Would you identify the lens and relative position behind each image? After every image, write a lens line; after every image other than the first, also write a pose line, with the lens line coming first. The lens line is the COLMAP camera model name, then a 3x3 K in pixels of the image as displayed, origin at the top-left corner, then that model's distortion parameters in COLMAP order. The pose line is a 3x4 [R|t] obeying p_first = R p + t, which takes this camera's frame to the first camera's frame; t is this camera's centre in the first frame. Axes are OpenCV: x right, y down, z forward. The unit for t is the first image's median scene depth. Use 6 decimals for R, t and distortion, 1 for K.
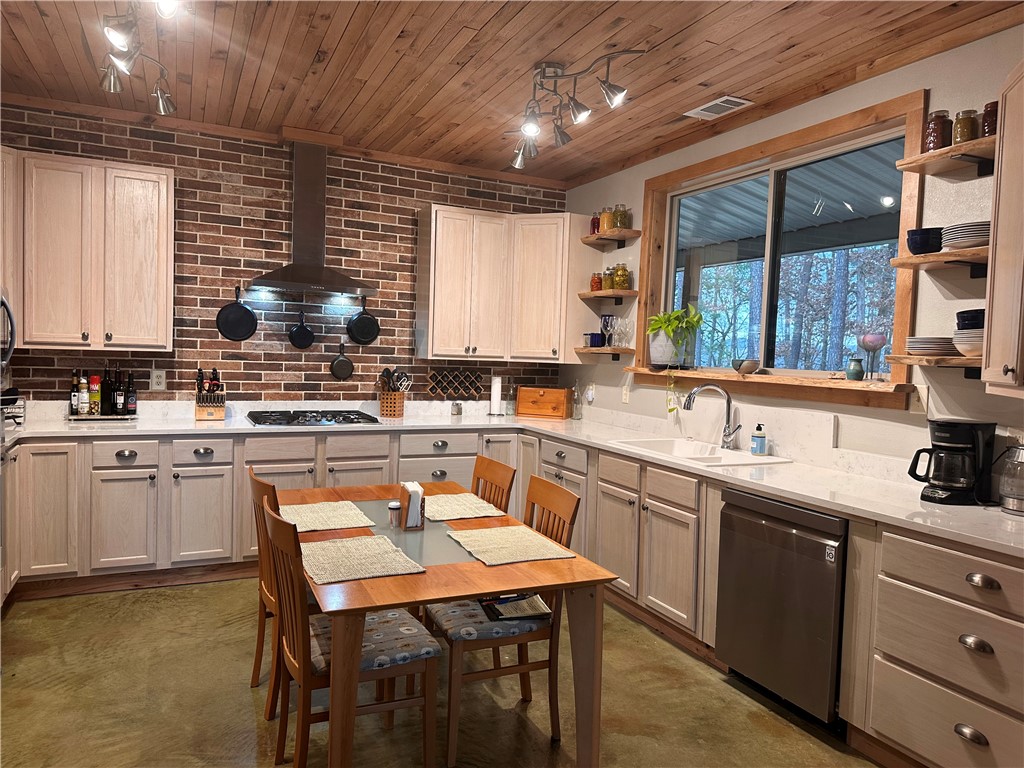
lens RADIAL K [[730.2, 0, 517.0], [0, 730.2, 384.0], [0, 0, 1]] dist [0.066533, -0.083942]
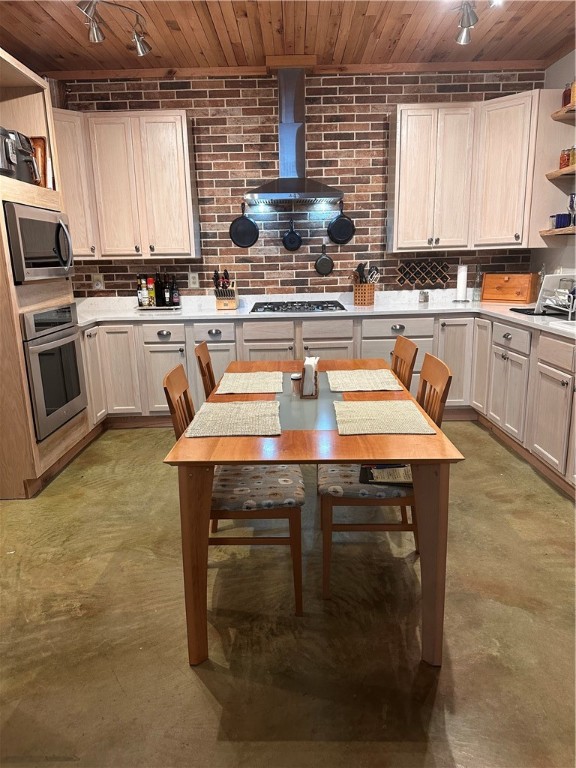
lens RADIAL K [[547.7, 0, 276.7], [0, 547.7, 387.4], [0, 0, 1]] dist [0.066533, -0.083942]
pose [[0.895445, 0.045867, -0.442804, 0.116621], [0.034642, 0.984483, 0.172028, 0.020812], [0.443823, -0.169381, 0.879961, 0.138671]]
